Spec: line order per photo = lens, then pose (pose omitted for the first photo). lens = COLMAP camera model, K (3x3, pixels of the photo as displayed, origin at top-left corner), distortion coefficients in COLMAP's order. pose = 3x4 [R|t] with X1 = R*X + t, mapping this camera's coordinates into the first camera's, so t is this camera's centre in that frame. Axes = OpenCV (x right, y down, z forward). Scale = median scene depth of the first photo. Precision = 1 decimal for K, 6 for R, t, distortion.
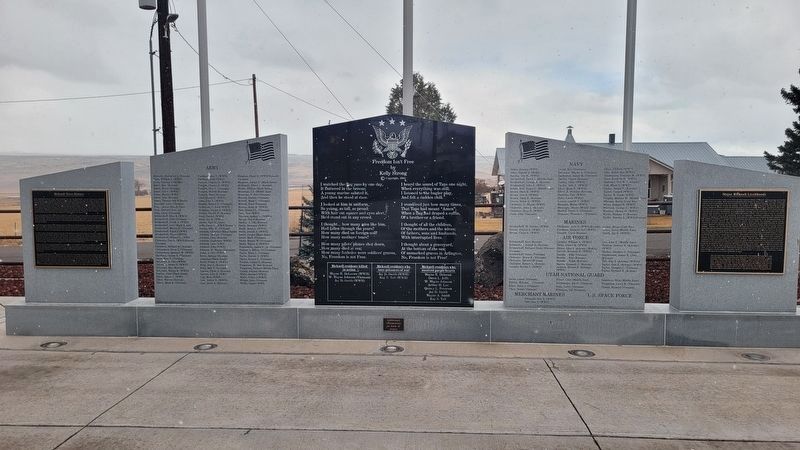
lens RADIAL K [[594.4, 0, 400.0], [0, 594.4, 225.0], [0, 0, 1]] dist [0.007145, 0.001126]
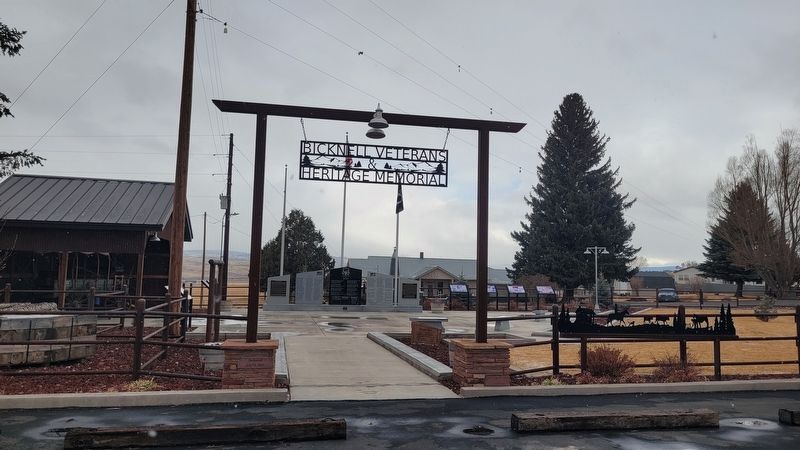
lens RADIAL K [[594.4, 0, 400.0], [0, 594.4, 225.0], [0, 0, 1]] dist [0.007145, 0.001126]
pose [[0.964640, 0.046748, 0.259393, -0.883001], [-0.002875, 0.985953, -0.166995, 0.302929], [-0.263556, 0.160344, 0.951224, -3.948958]]
